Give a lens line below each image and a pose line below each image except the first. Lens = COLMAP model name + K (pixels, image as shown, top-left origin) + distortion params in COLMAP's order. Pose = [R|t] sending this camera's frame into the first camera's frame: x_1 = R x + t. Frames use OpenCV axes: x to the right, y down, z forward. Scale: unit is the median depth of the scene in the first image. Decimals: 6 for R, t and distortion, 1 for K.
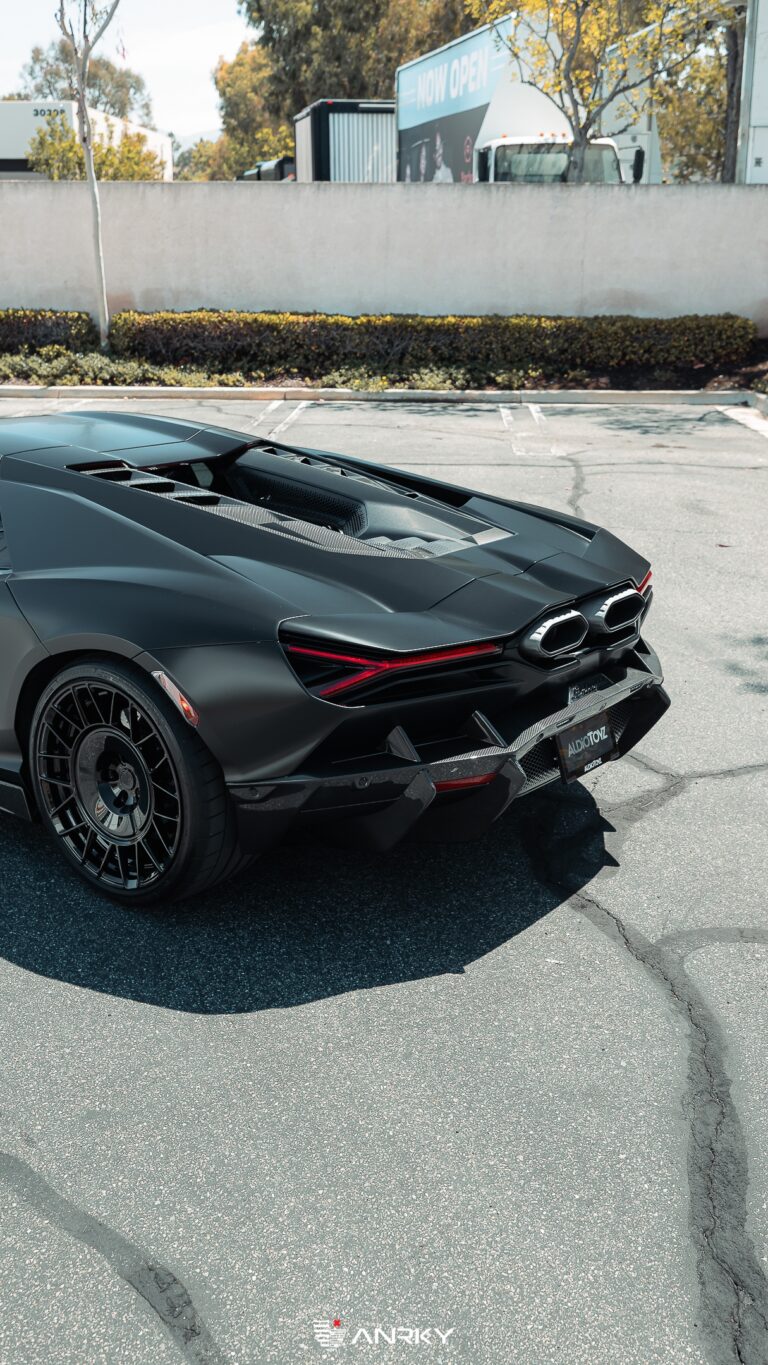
lens RADIAL K [[1399.4, 0, 360.7], [0, 1399.4, 699.7], [0, 0, 1]] dist [-0.002214, 0.000000]
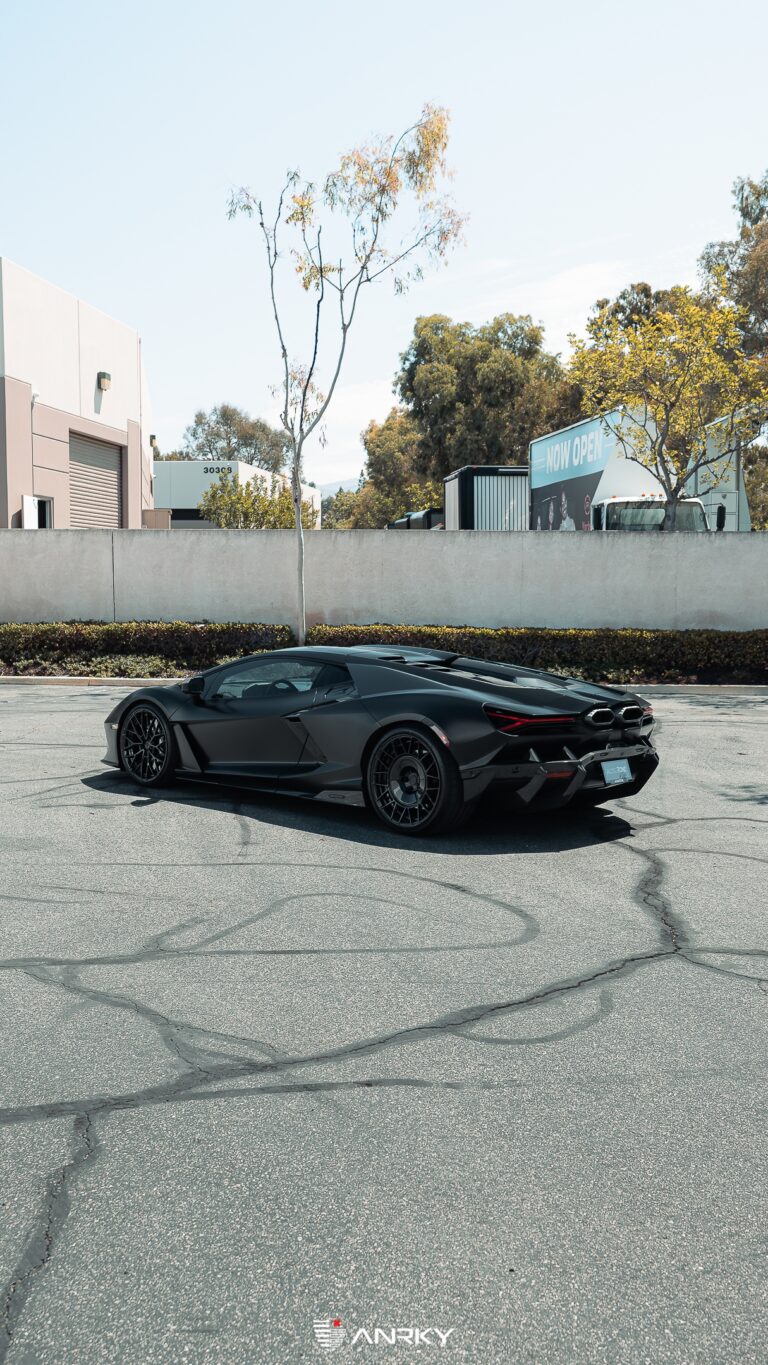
lens RADIAL K [[1399.4, 0, 383.1], [0, 1399.4, 691.3], [0, 0, 1]] dist [-0.002214, 0.000000]
pose [[0.996887, 0.008740, -0.078356, -0.006741], [-0.026995, 0.971604, -0.235067, 0.083467], [0.074076, 0.236451, 0.968816, -0.230998]]
